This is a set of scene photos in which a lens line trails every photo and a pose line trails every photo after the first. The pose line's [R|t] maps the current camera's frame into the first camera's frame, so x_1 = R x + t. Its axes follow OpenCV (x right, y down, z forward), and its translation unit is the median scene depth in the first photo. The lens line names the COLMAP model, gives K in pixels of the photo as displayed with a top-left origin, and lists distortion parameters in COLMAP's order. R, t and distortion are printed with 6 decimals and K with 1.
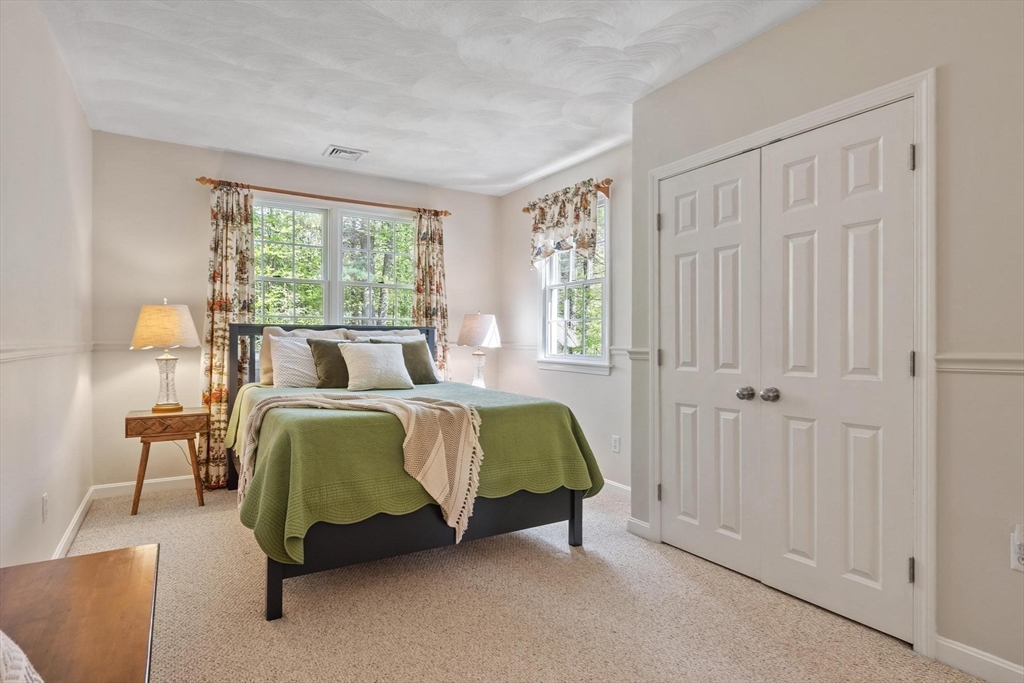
lens RADIAL K [[557.5, 0, 513.8], [0, 557.5, 341.0], [0, 0, 1]] dist [0.005721, 0.001244]
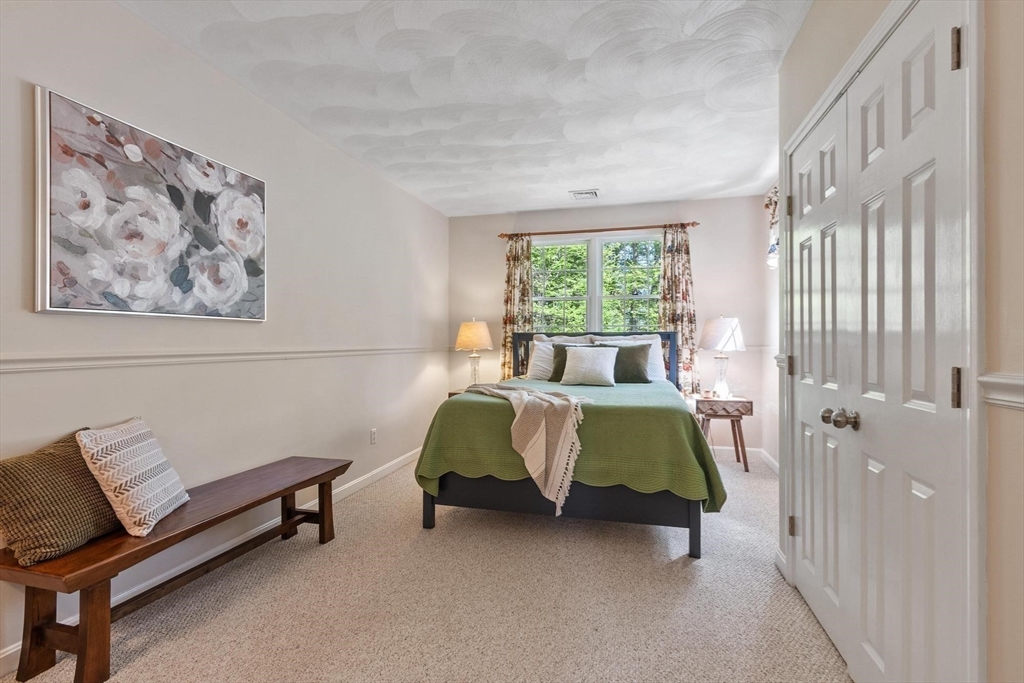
lens RADIAL K [[484.1, 0, 511.0], [0, 484.1, 341.5], [0, 0, 1]] dist [0.002801, -0.001309]
pose [[0.683691, -0.004563, -0.729757, 0.392198], [0.003237, 0.999990, -0.003221, -0.004844], [0.729764, -0.000160, 0.683699, 0.147182]]
